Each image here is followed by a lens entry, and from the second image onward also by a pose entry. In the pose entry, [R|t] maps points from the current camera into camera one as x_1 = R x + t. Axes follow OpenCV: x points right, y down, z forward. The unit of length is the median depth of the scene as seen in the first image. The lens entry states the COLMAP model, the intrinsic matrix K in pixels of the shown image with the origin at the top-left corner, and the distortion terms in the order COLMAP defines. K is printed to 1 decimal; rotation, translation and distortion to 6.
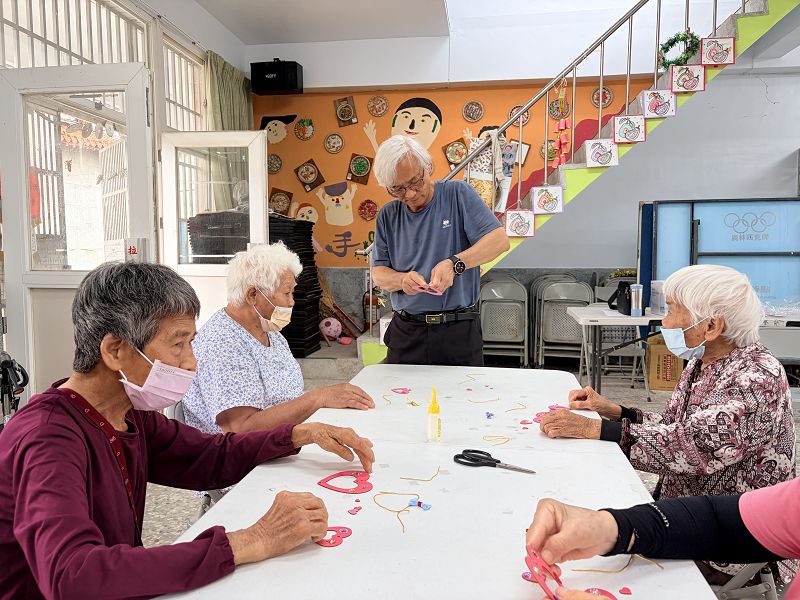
lens RADIAL K [[607.6, 0, 396.2], [0, 607.6, 293.9], [0, 0, 1]] dist [0.038290, -0.040750]
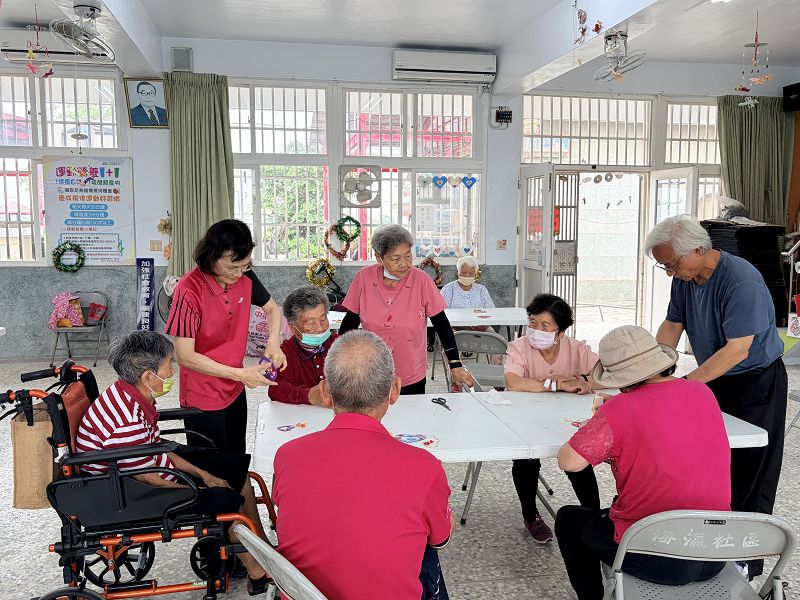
lens RADIAL K [[700.5, 0, 407.1], [0, 700.5, 303.6], [0, 0, 1]] dist [0.052465, -0.076458]
pose [[0.313235, 0.110539, -0.943220, 1.051974], [-0.068788, 0.993235, 0.093557, -0.055027], [0.947181, 0.035577, 0.318720, -0.117561]]
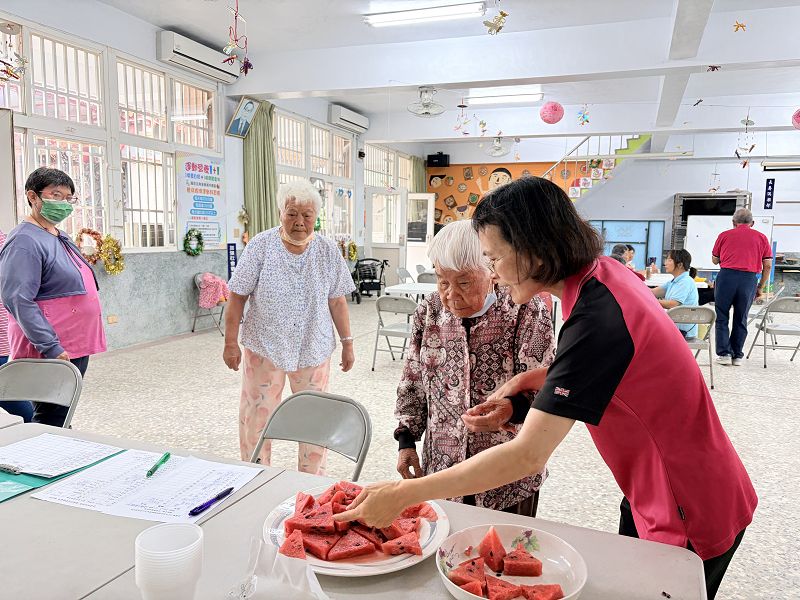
lens RADIAL K [[607.6, 0, 403.9], [0, 607.6, 298.0], [0, 0, 1]] dist [0.038290, -0.040750]
pose [[0.975404, 0.045191, -0.215741, 0.244667], [-0.036438, 0.998350, 0.044383, 0.080942], [0.217391, -0.035430, 0.975441, -1.596008]]
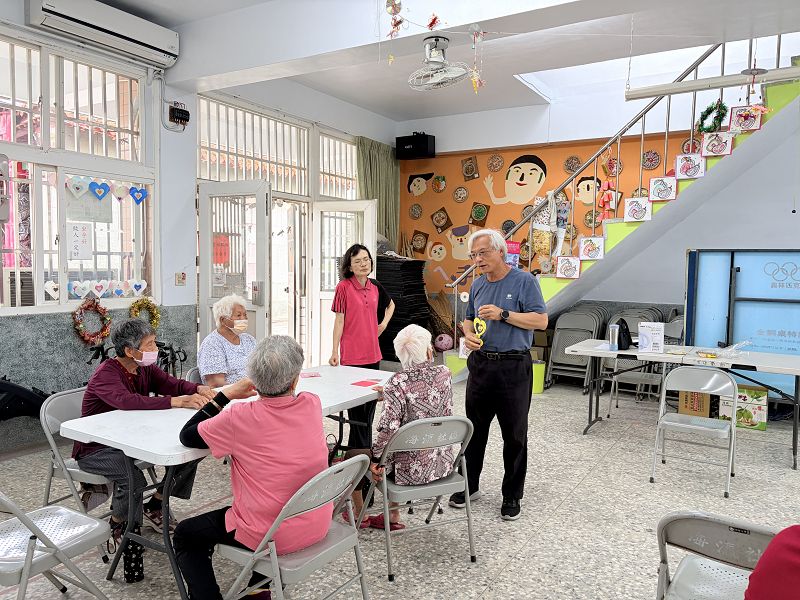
lens RADIAL K [[607.6, 0, 396.8], [0, 607.6, 299.9], [0, 0, 1]] dist [0.038290, -0.040750]
pose [[0.916772, 0.042786, -0.397113, 0.370706], [-0.046166, 0.998933, 0.001051, -0.036015], [0.396734, 0.017369, 0.917769, -0.246257]]
